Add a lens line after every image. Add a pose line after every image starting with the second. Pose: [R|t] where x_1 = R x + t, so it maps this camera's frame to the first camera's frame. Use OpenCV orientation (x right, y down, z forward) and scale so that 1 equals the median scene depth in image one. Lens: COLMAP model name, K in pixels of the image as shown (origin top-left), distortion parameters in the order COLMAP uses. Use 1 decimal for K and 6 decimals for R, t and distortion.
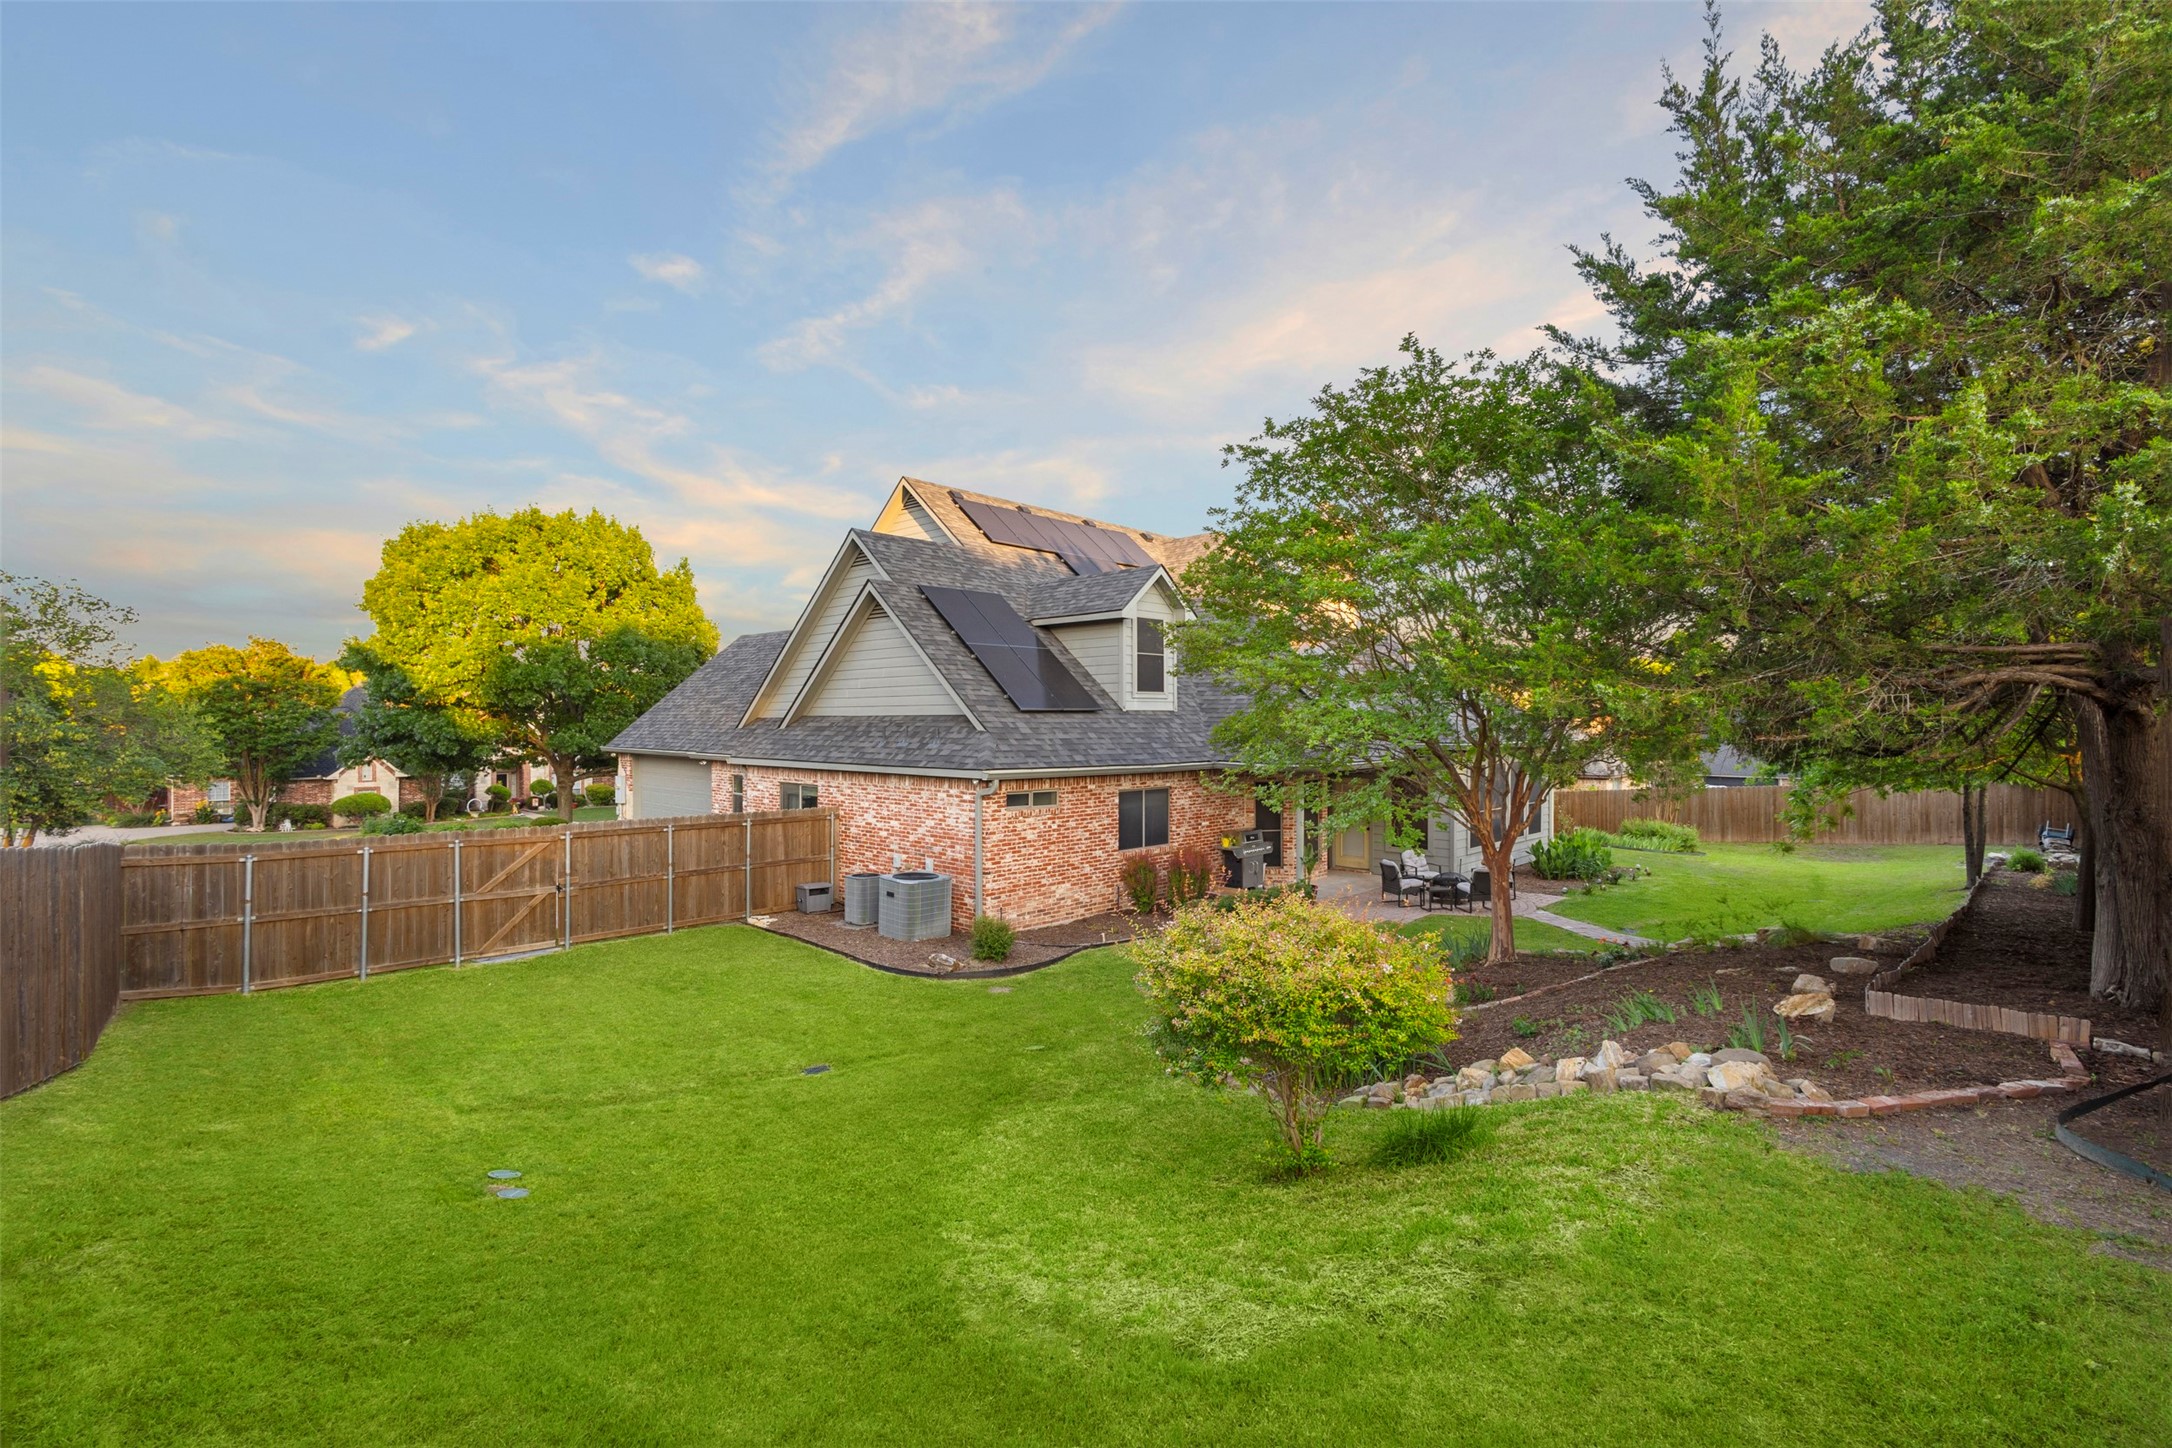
lens RADIAL K [[987.0, 0, 1092.0], [0, 987.0, 718.1], [0, 0, 1]] dist [0.009231, -0.000235]
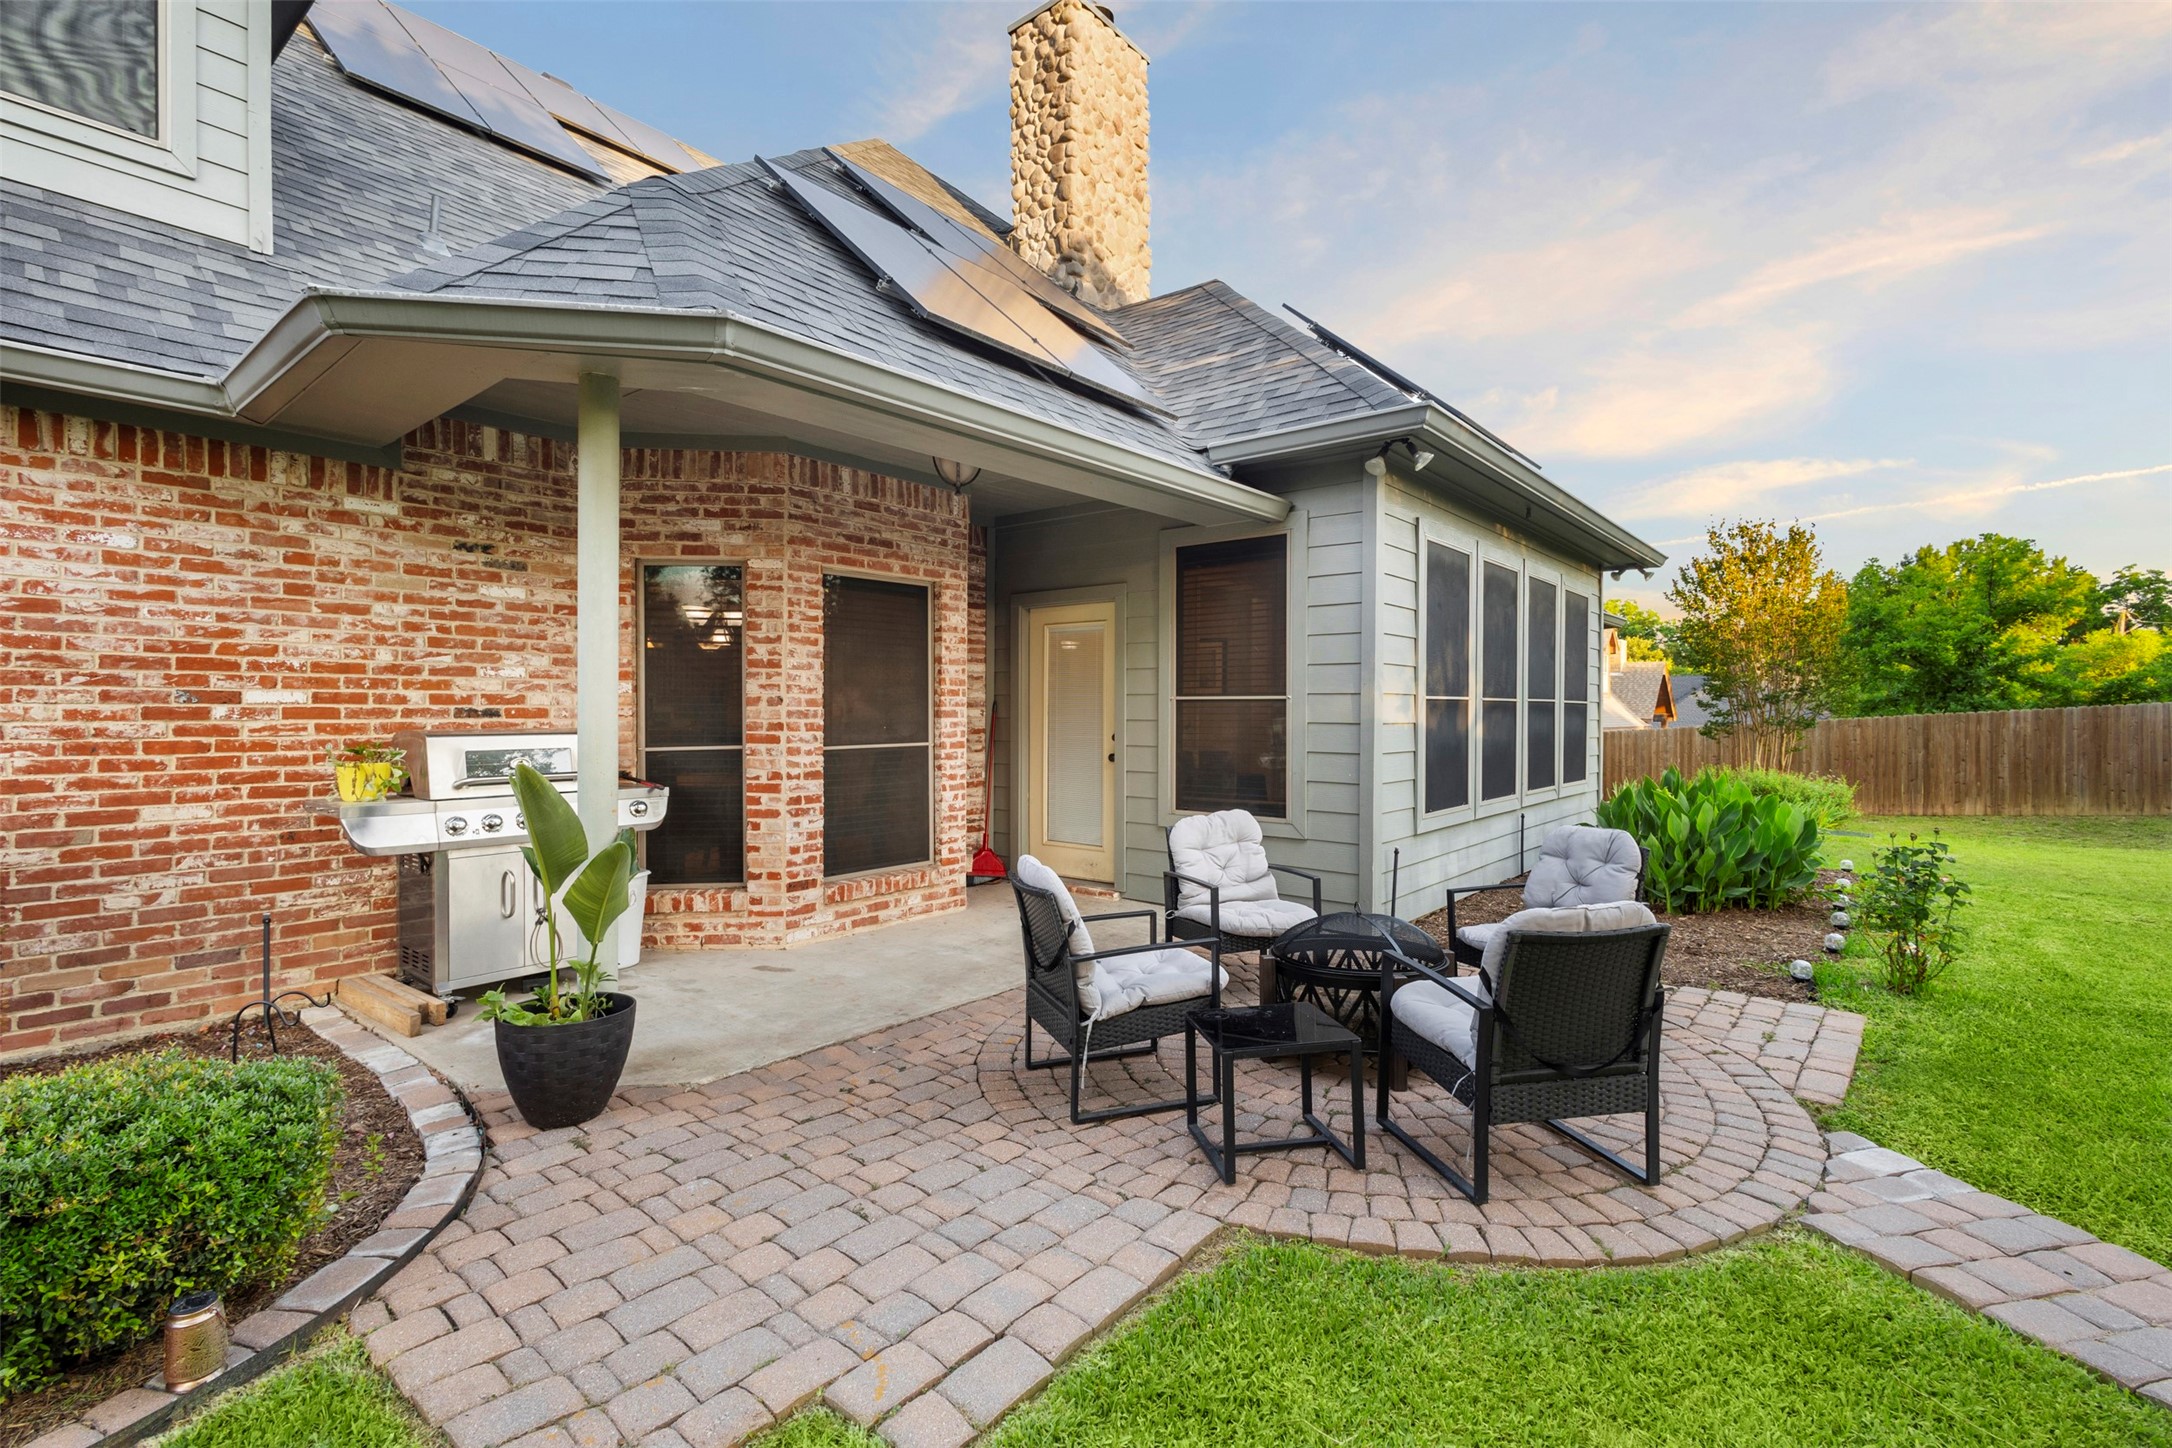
lens RADIAL K [[987.0, 0, 1090.2], [0, 987.0, 722.3], [0, 0, 1]] dist [0.009231, -0.000235]
pose [[0.997564, -0.009558, 0.069105, 0.306316], [0.009773, 0.999948, -0.002771, 0.122261], [-0.069075, 0.003440, 0.997606, 0.832335]]
